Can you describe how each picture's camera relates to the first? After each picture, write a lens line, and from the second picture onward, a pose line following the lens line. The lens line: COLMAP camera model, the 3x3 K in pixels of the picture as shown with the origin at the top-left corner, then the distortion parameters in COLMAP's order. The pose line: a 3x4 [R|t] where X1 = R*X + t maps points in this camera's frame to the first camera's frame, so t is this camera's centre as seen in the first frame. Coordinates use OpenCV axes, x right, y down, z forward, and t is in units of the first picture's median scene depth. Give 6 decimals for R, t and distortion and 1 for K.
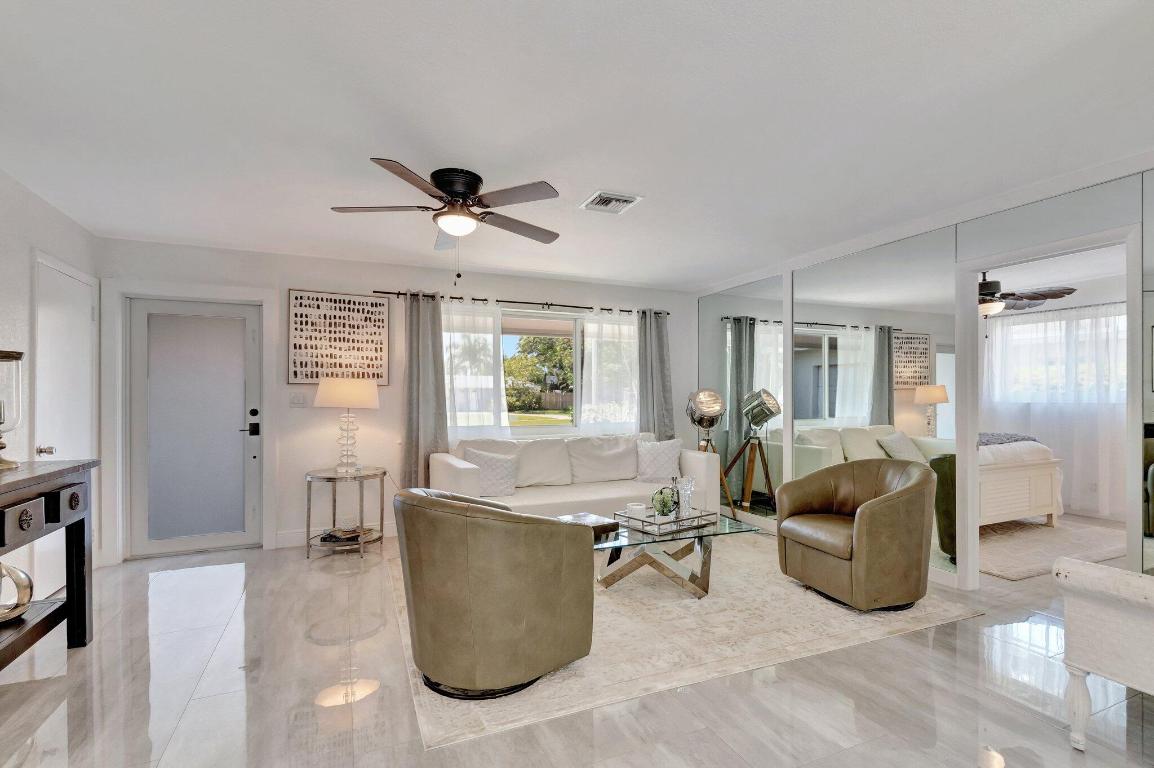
lens RADIAL K [[532.3, 0, 576.4], [0, 532.3, 397.6], [0, 0, 1]] dist [0.003195, 0.000242]
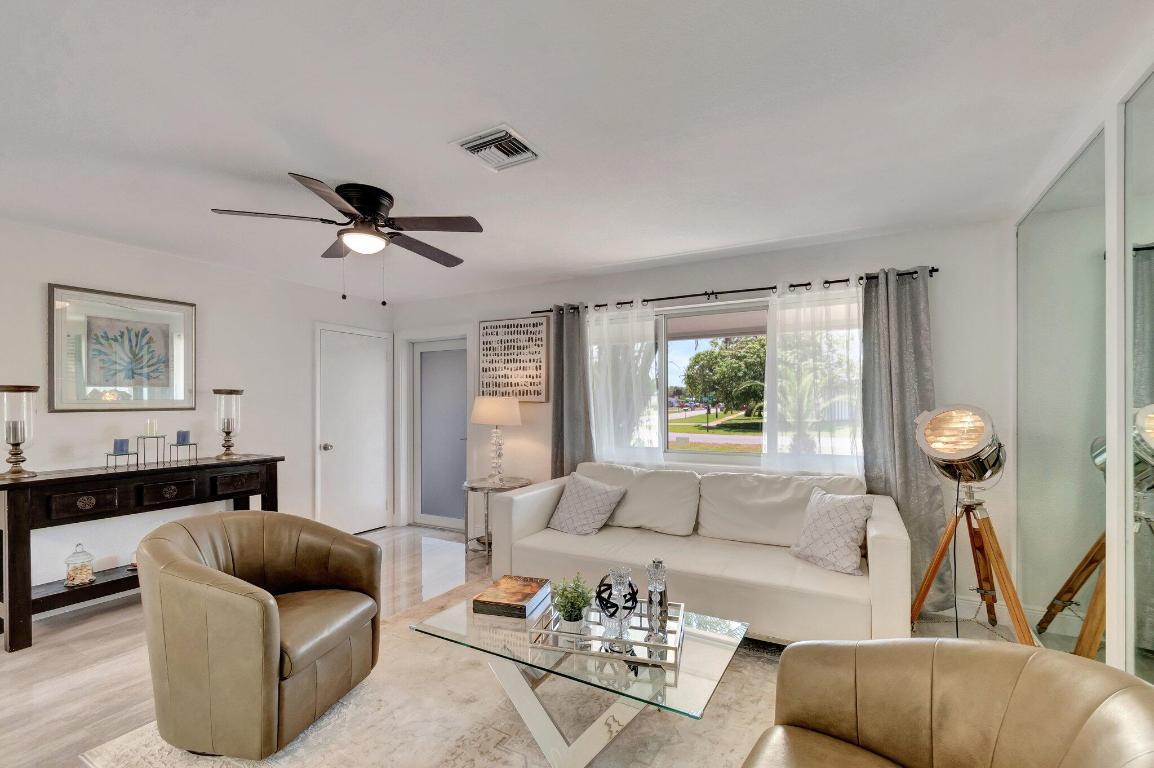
lens RADIAL K [[500.9, 0, 580.9], [0, 500.9, 402.7], [0, 0, 1]] dist [-0.001365, -0.000209]
pose [[0.615808, -0.001024, -0.787896, 0.460592], [0.002975, 0.999995, 0.001025, -0.023624], [0.787891, -0.002975, 0.615808, 0.478632]]
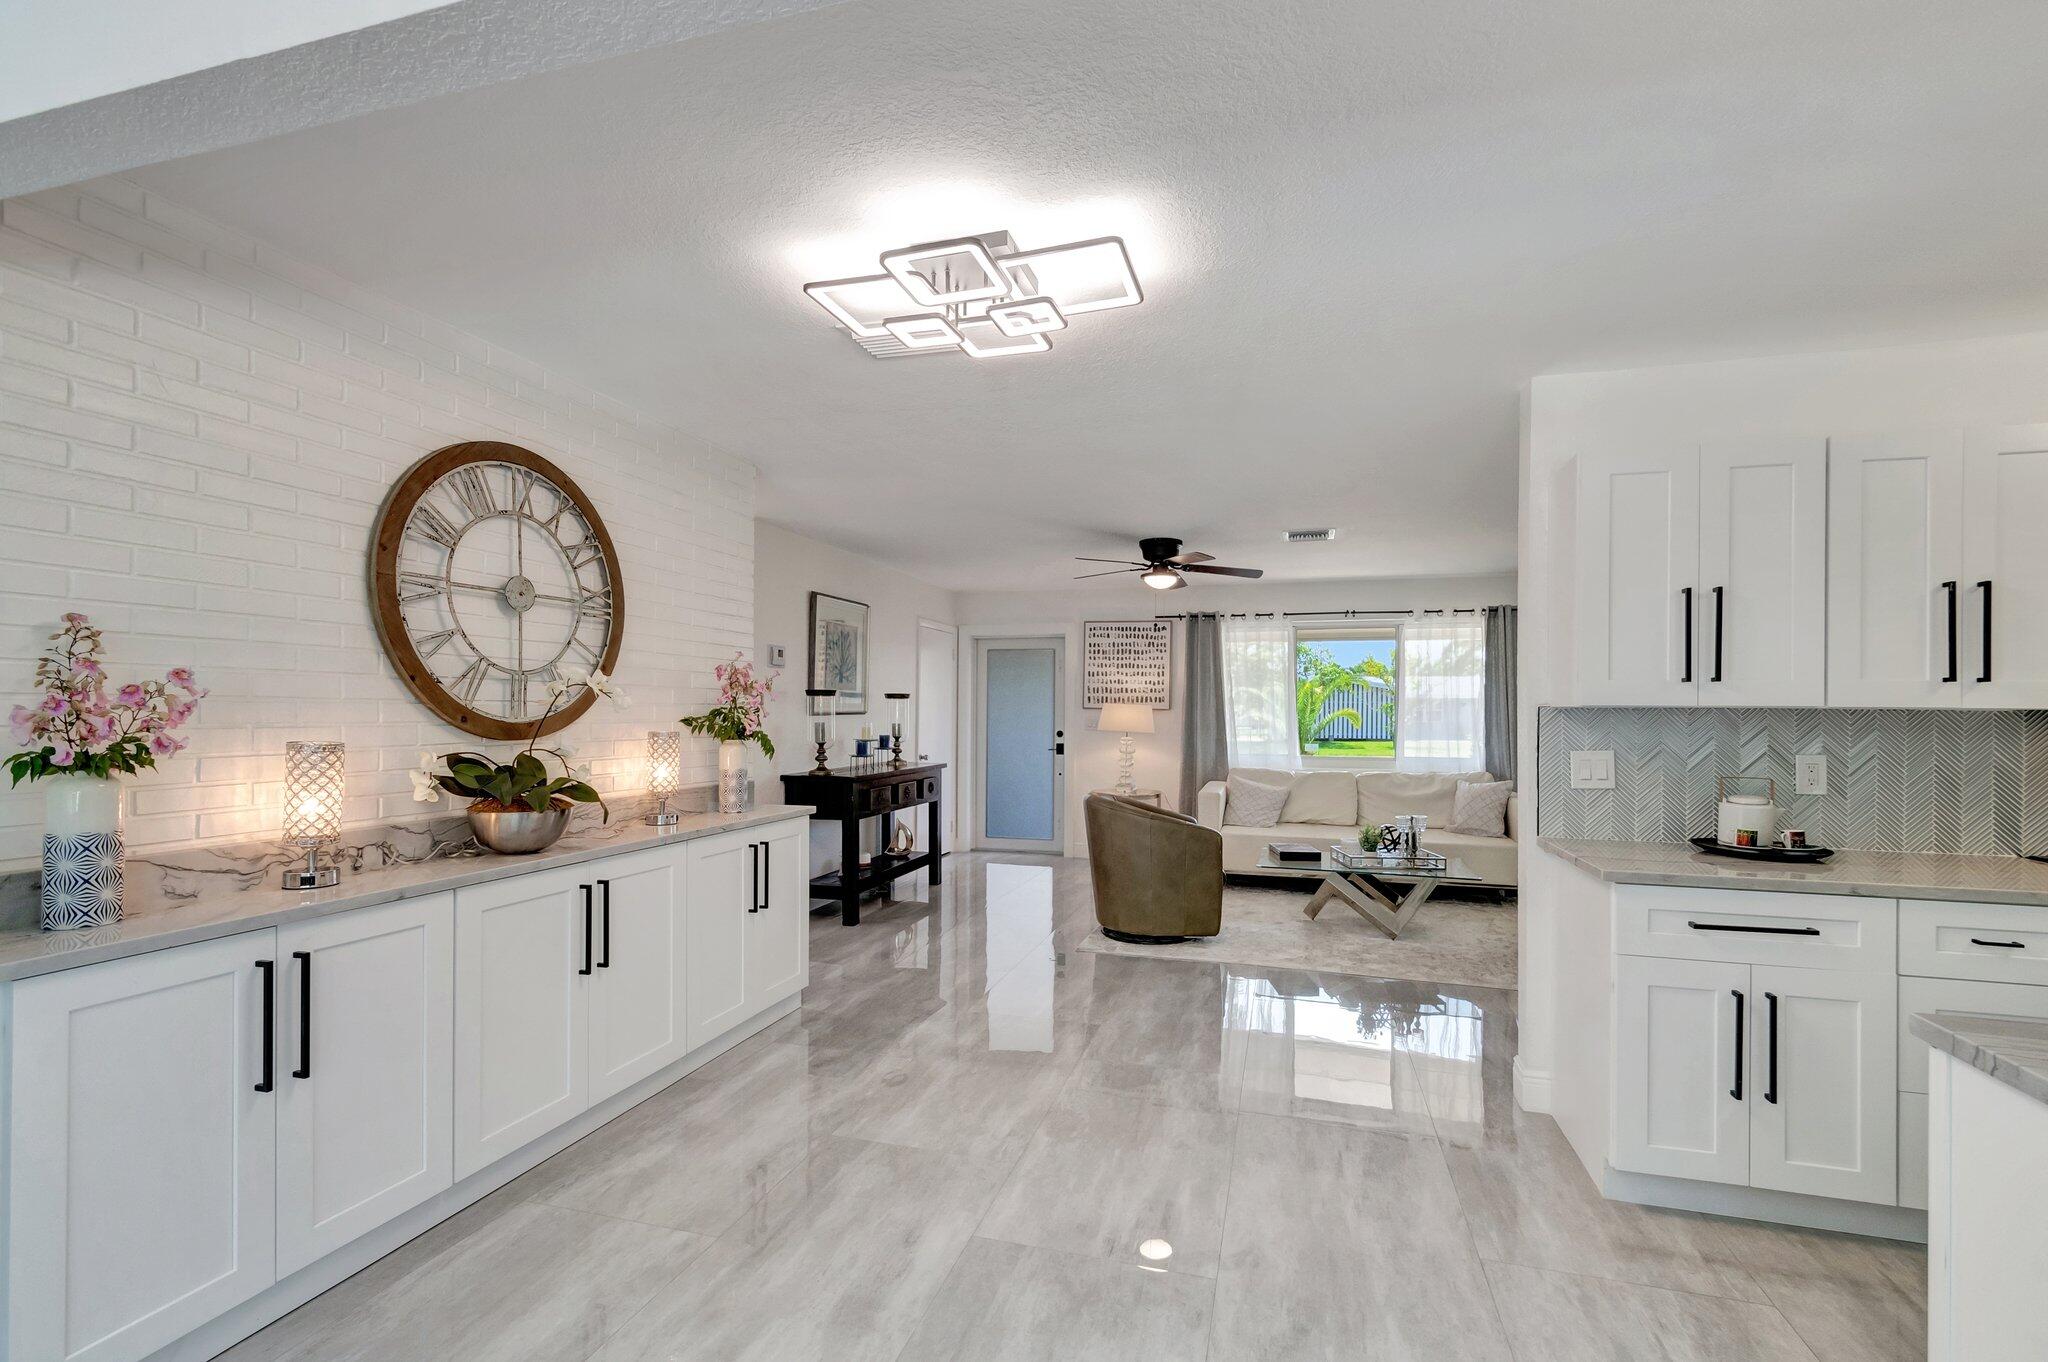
lens RADIAL K [[888.9, 0, 1030.9], [0, 888.9, 714.1], [0, 0, 1]] dist [-0.001365, -0.000209]
pose [[0.766921, 0.008703, -0.641682, 0.529848], [-0.007102, 0.999962, 0.005073, -0.021928], [0.641702, 0.000667, 0.766954, -0.452796]]
